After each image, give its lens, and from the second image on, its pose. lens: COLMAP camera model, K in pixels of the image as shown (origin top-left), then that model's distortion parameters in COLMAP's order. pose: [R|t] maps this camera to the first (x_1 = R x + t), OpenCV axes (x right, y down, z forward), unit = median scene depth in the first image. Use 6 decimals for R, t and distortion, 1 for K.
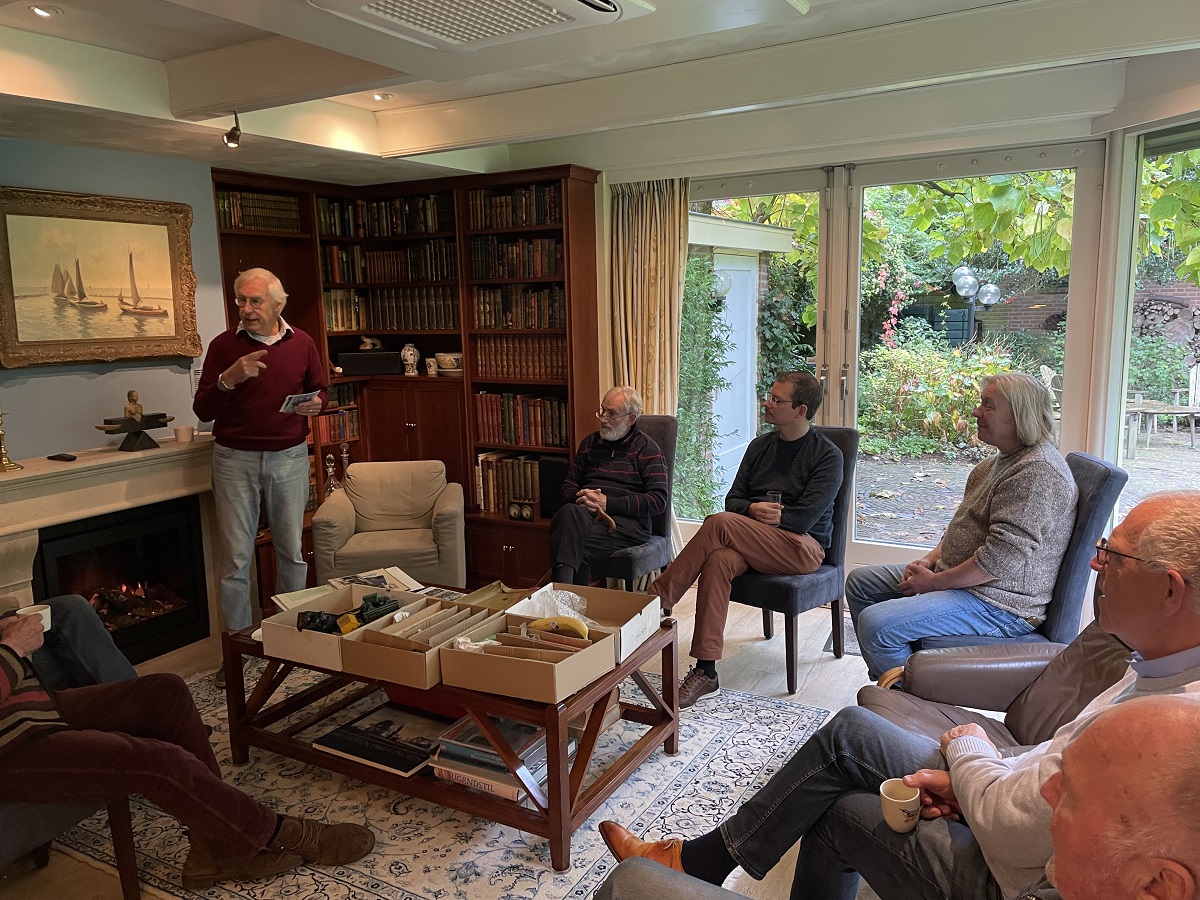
lens RADIAL K [[900.7, 0, 594.9], [0, 900.7, 444.2], [0, 0, 1]] dist [0.120051, -0.145765]
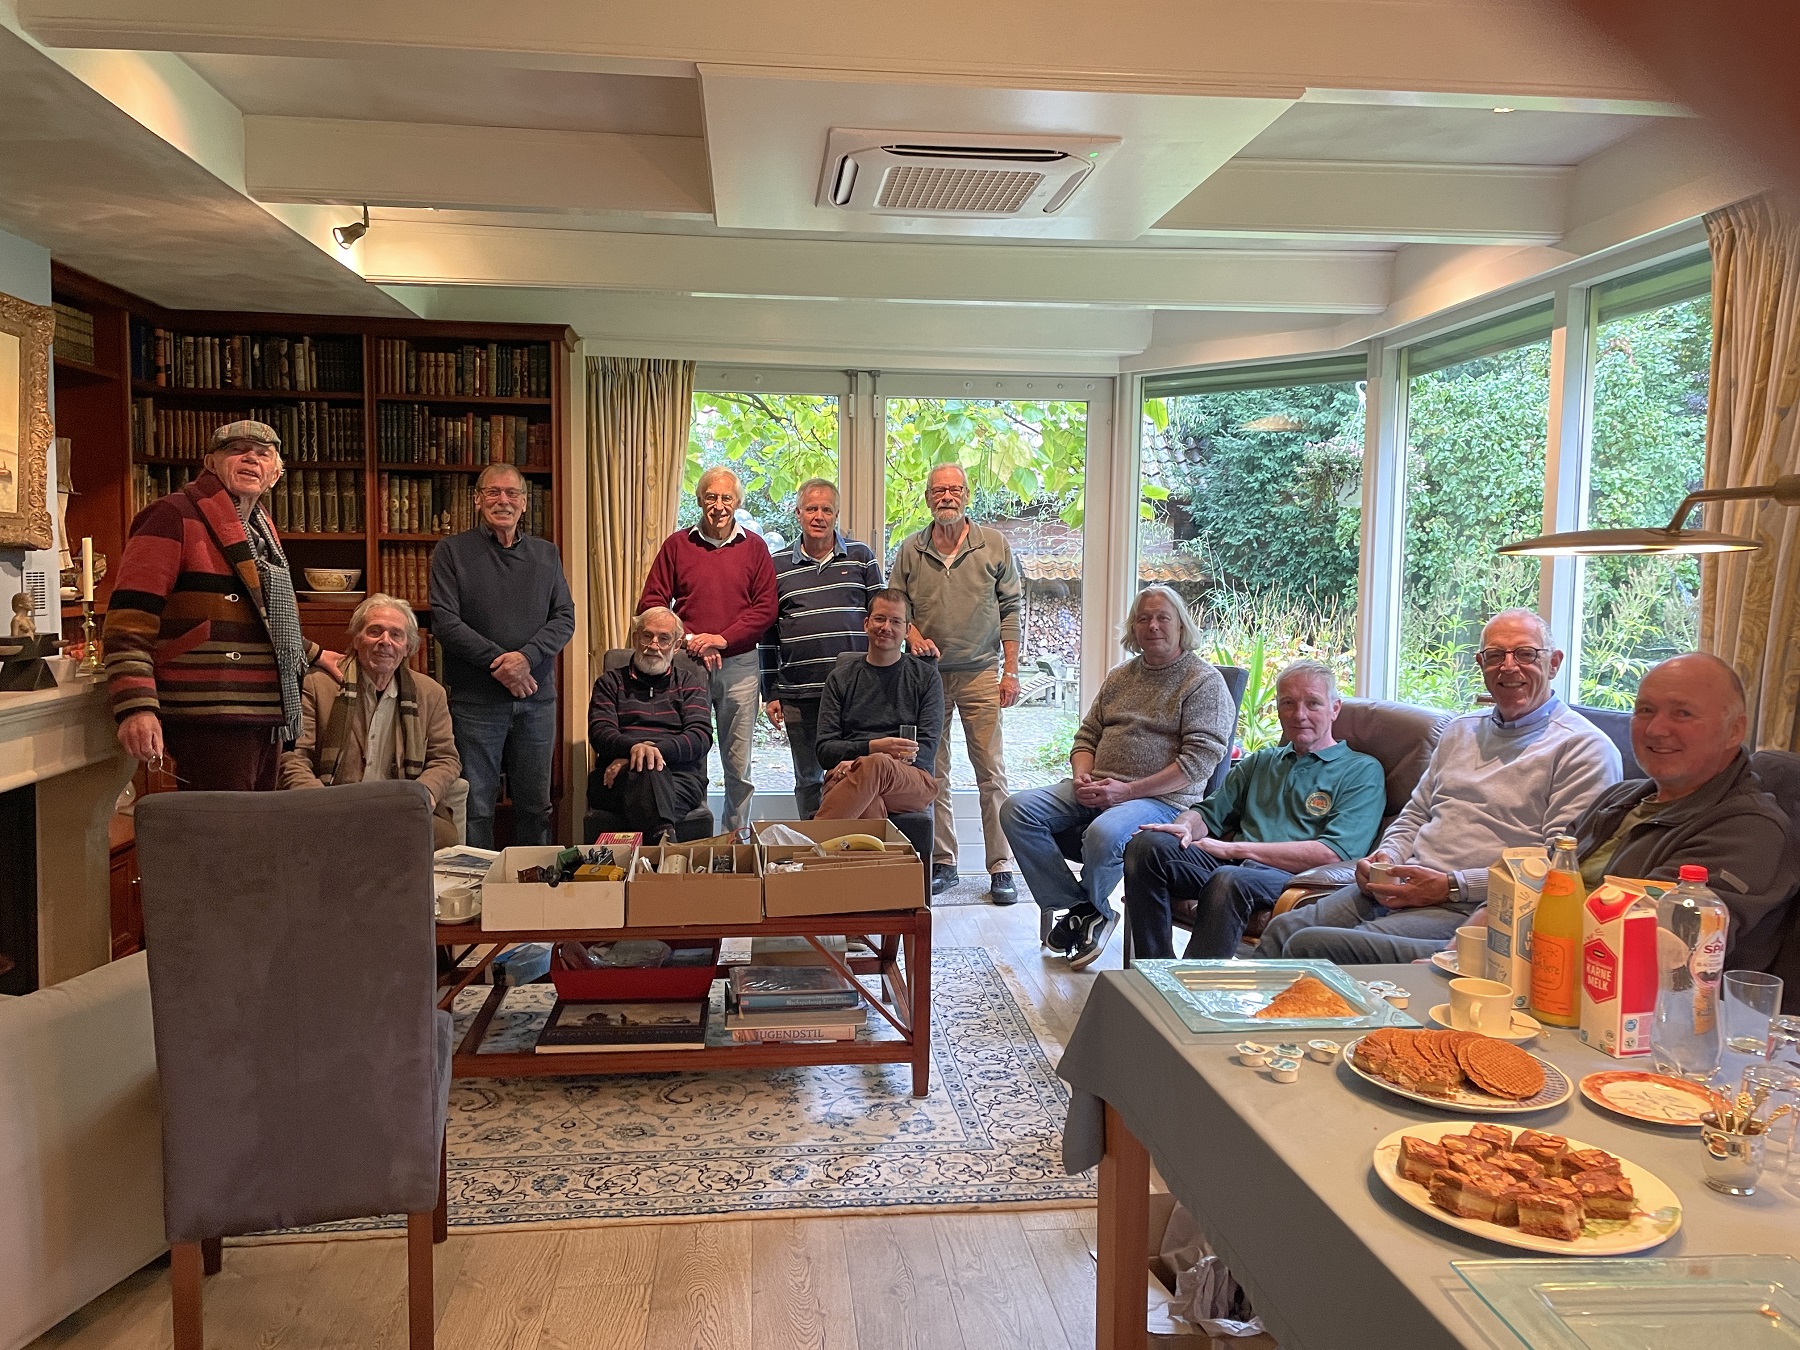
lens RADIAL K [[1343.7, 0, 873.5], [0, 1343.7, 664.1], [0, 0, 1]] dist [0.078070, -0.086760]
pose [[0.813849, -0.008376, 0.581016, -0.447111], [0.056960, 0.996231, -0.065424, 0.063406], [-0.578278, 0.086340, 0.811258, -0.052153]]
